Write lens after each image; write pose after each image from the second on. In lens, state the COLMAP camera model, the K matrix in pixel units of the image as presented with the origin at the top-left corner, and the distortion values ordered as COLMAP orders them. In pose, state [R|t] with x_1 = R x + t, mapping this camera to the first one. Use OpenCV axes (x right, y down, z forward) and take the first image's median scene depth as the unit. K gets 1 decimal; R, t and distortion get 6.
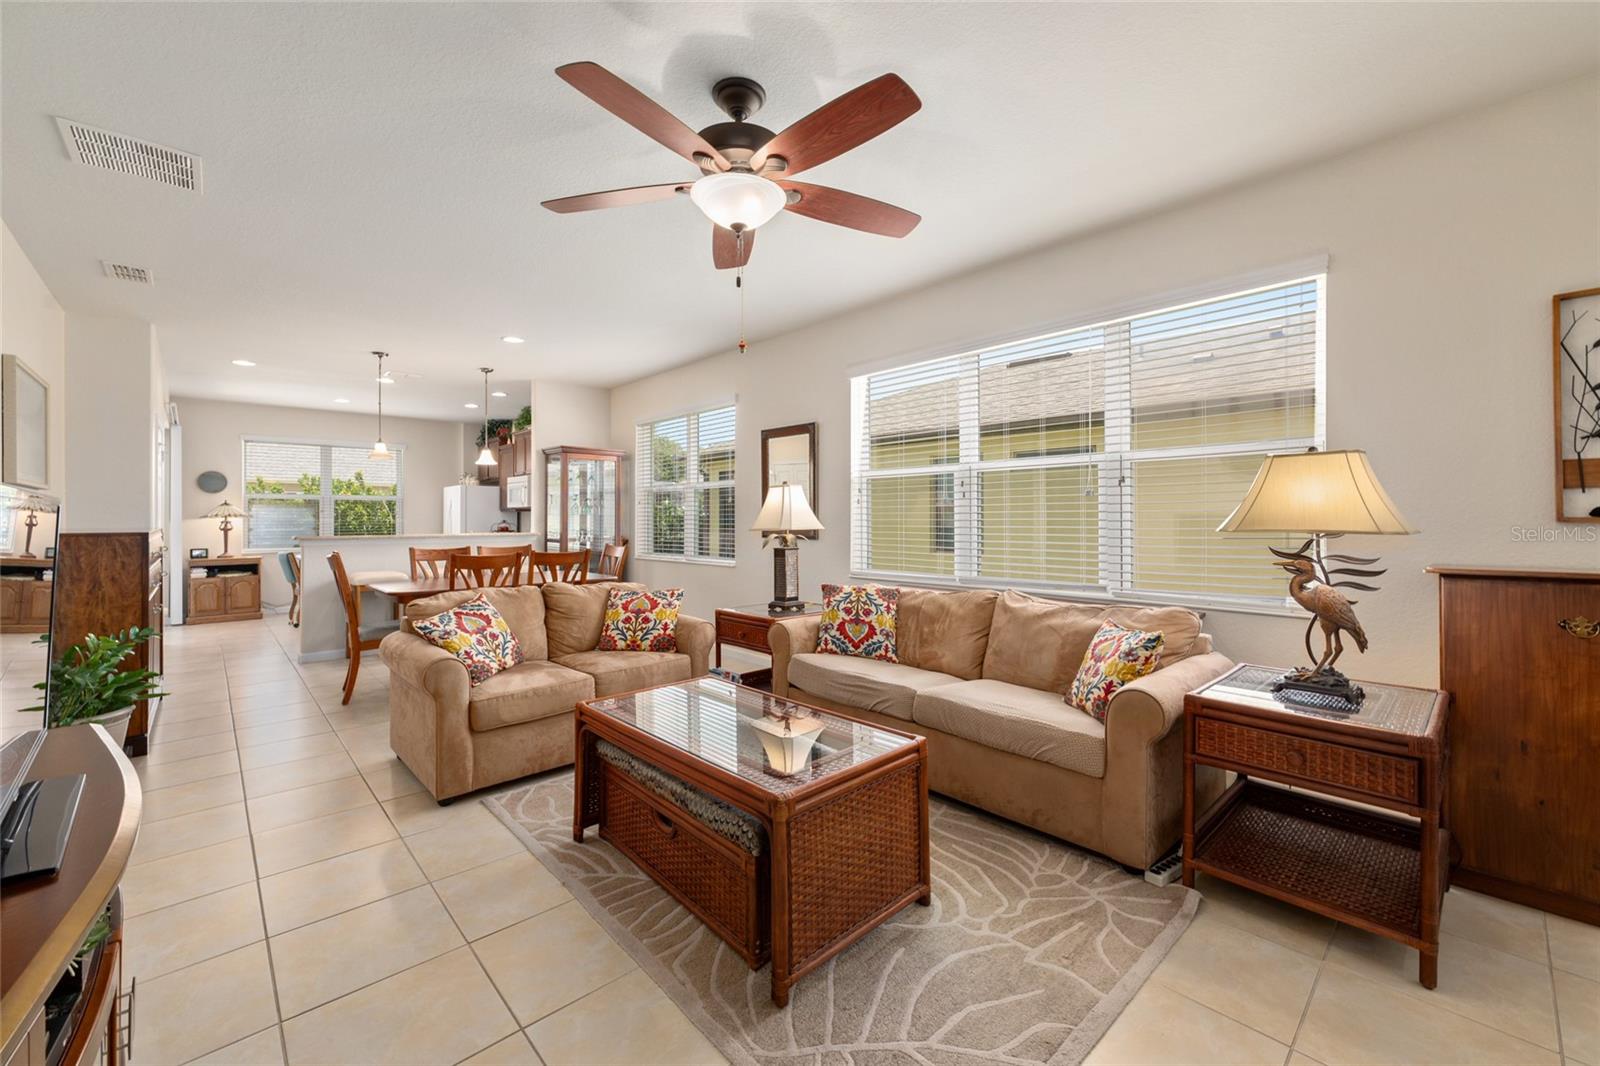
lens RADIAL K [[634.3, 0, 792.4], [0, 634.3, 518.3], [0, 0, 1]] dist [0.002222, -0.001107]
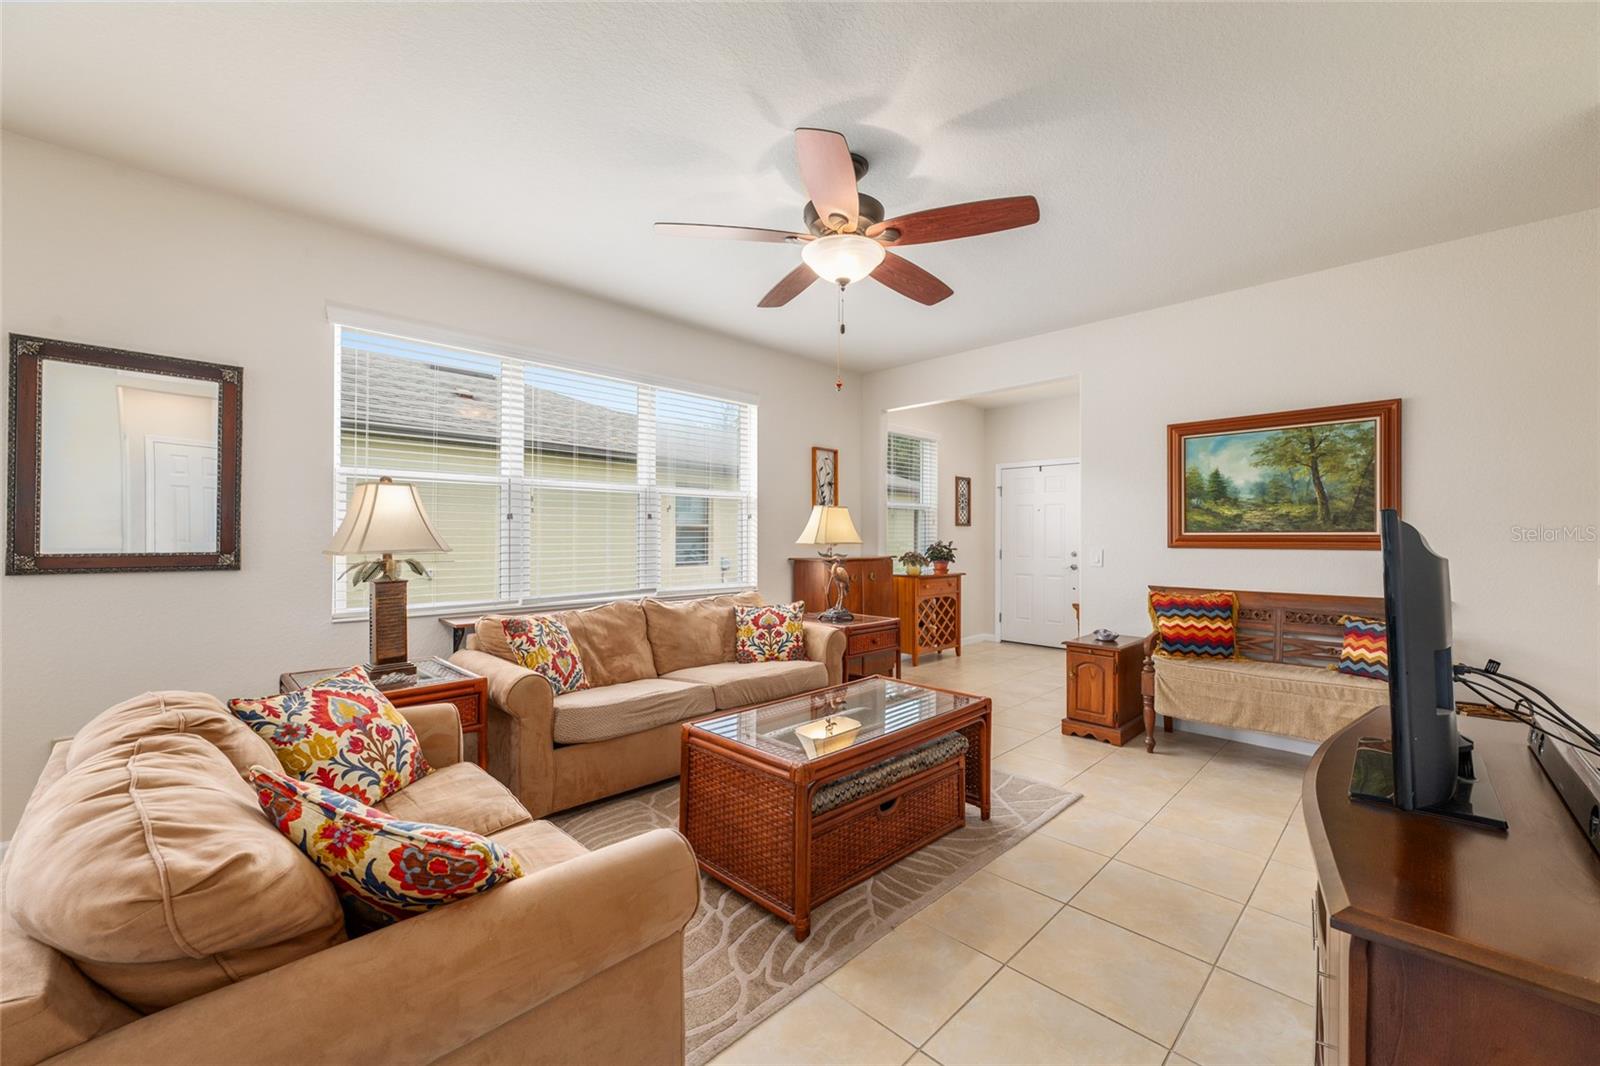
lens RADIAL K [[634.3, 0, 800.8], [0, 634.3, 540.6], [0, 0, 1]] dist [0.002222, -0.001107]
pose [[-0.037697, -0.005223, 0.999276, -0.355542], [-0.006851, 0.999964, 0.004968, 0.000445], [-0.999266, -0.006659, -0.037731, 0.324556]]
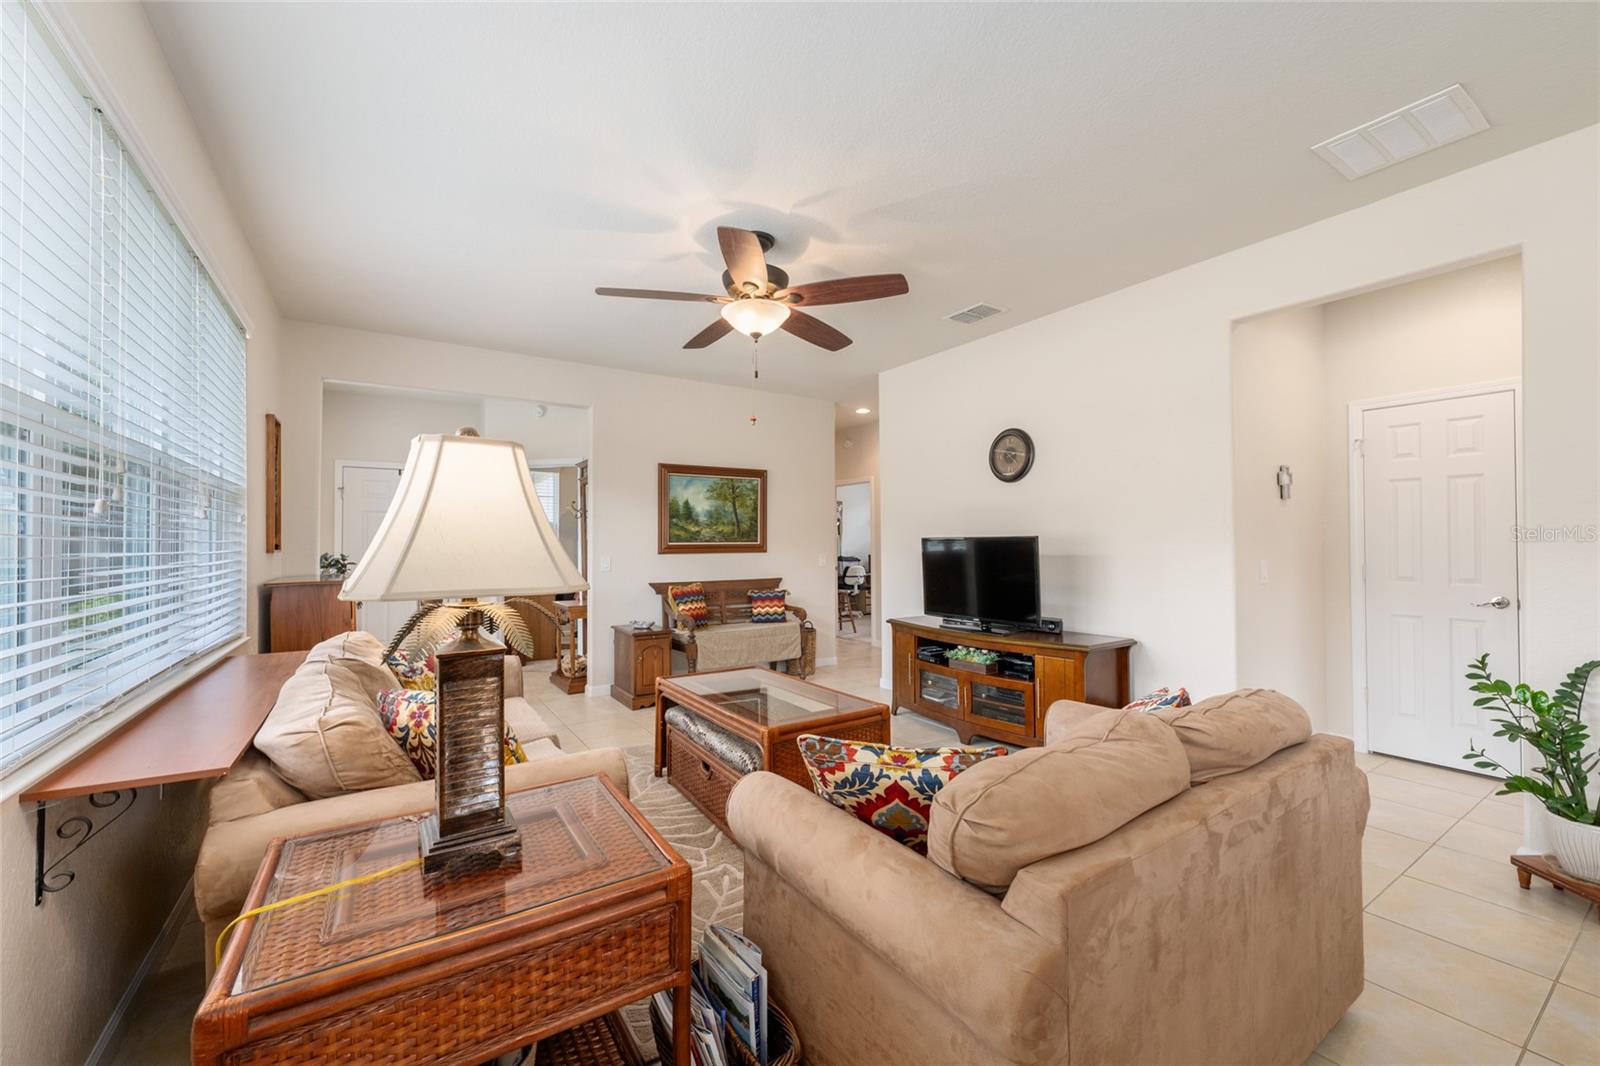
lens RADIAL K [[634.3, 0, 803.5], [0, 634.3, 536.1], [0, 0, 1]] dist [0.002222, -0.001107]
pose [[-0.985912, 0.010915, 0.166910, -0.117728], [0.008163, 0.999819, -0.017166, 0.000319], [-0.167067, -0.015562, -0.985823, 0.679088]]
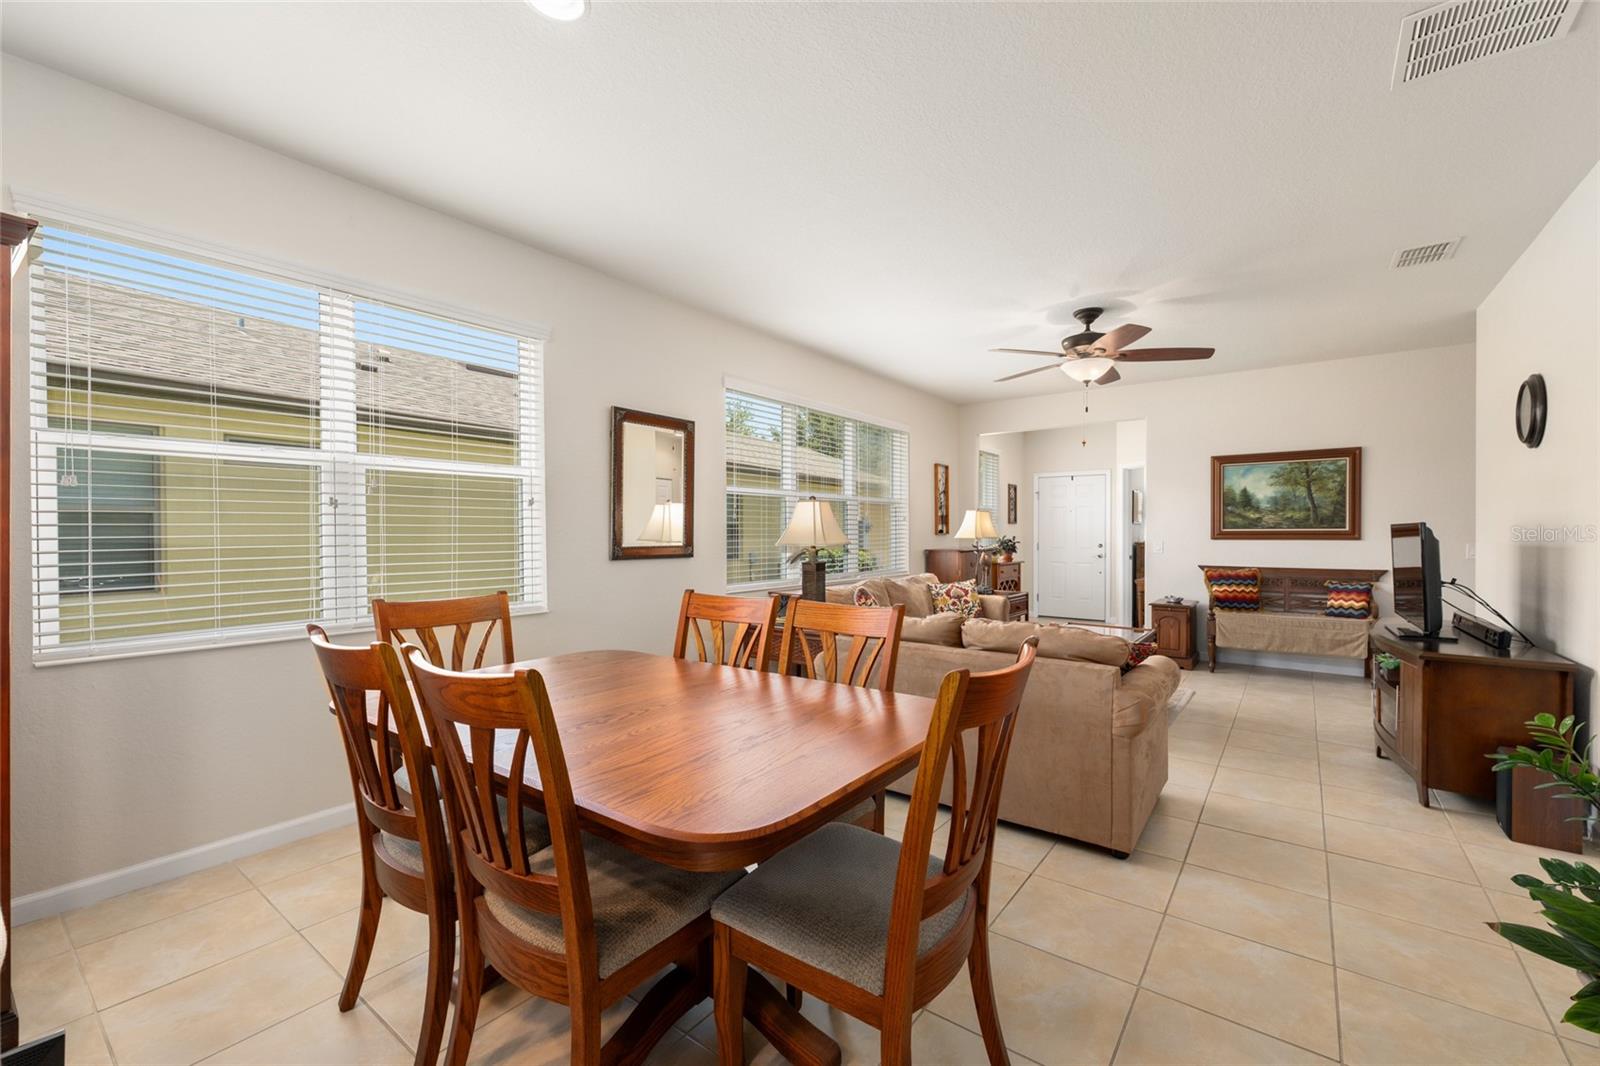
lens RADIAL K [[634.3, 0, 803.7], [0, 634.3, 541.4], [0, 0, 1]] dist [0.002222, -0.001107]
pose [[-0.164455, -0.011619, 0.986316, -0.533852], [-0.001957, 0.999932, 0.011453, 0.001438], [-0.986383, -0.000047, -0.164467, 0.628508]]
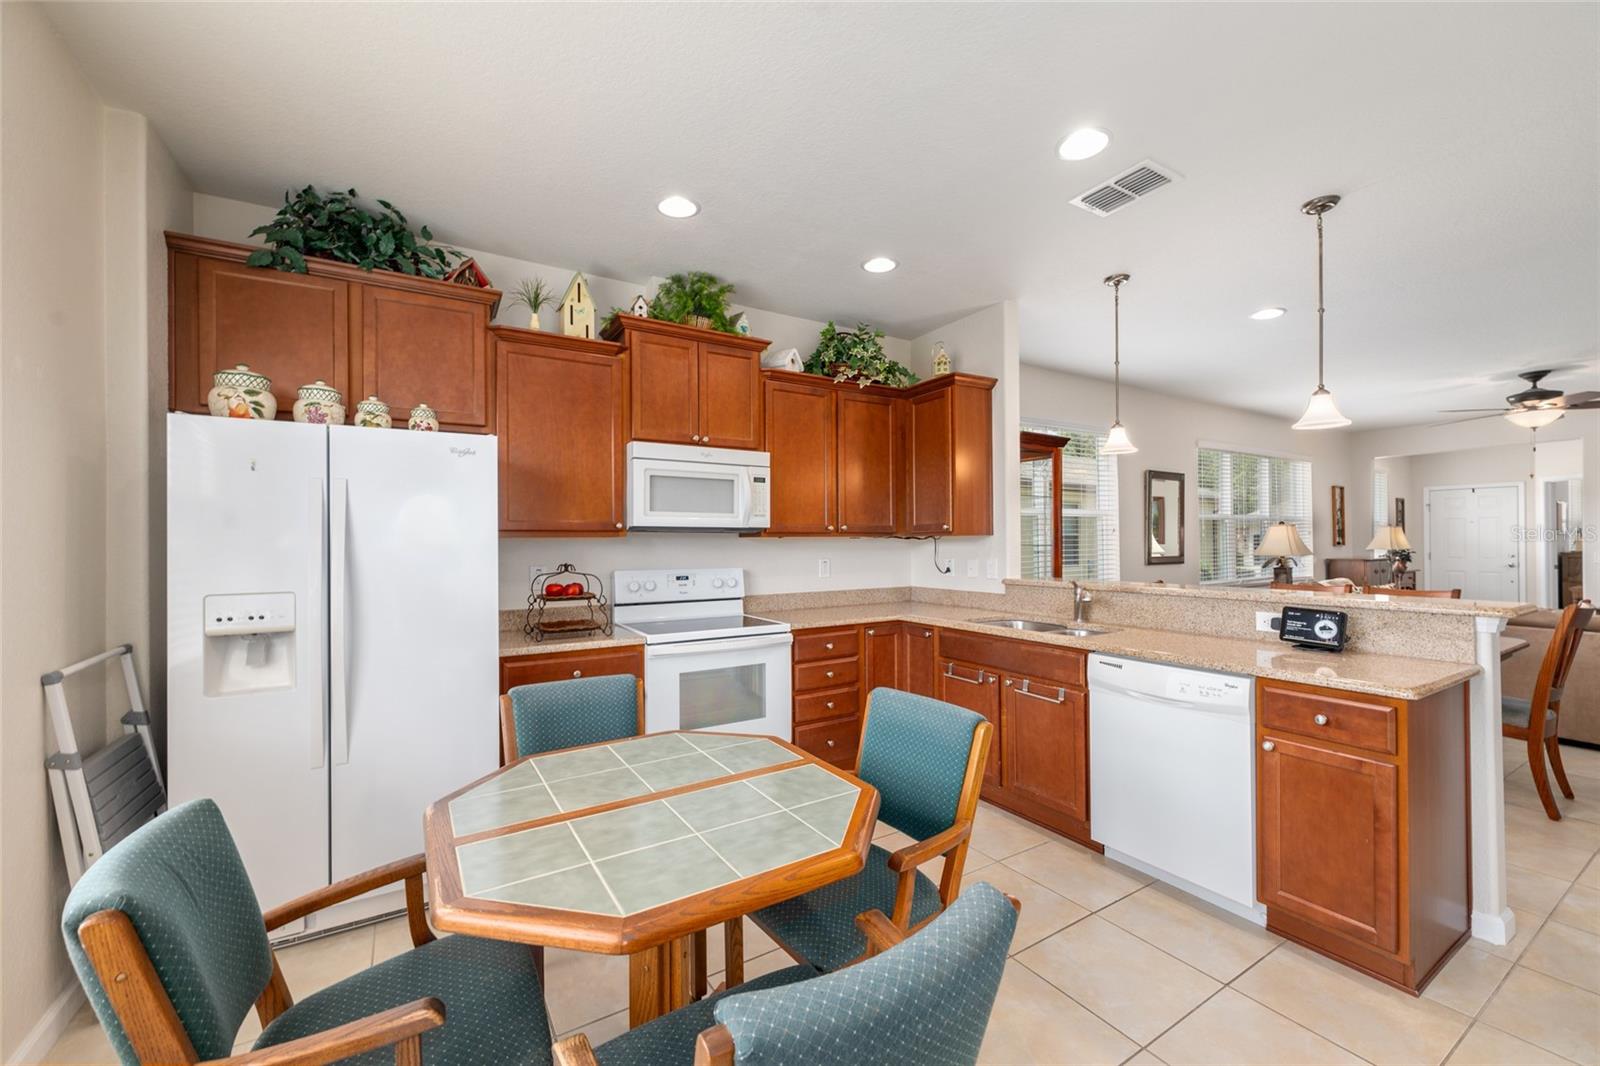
lens RADIAL K [[634.3, 0, 803.8], [0, 634.3, 538.5], [0, 0, 1]] dist [0.002222, -0.001107]
pose [[0.194354, 0.004469, 0.980921, -0.876007], [0.003894, 0.999978, -0.005328, -0.009029], [-0.980924, 0.004855, 0.194333, 0.953637]]
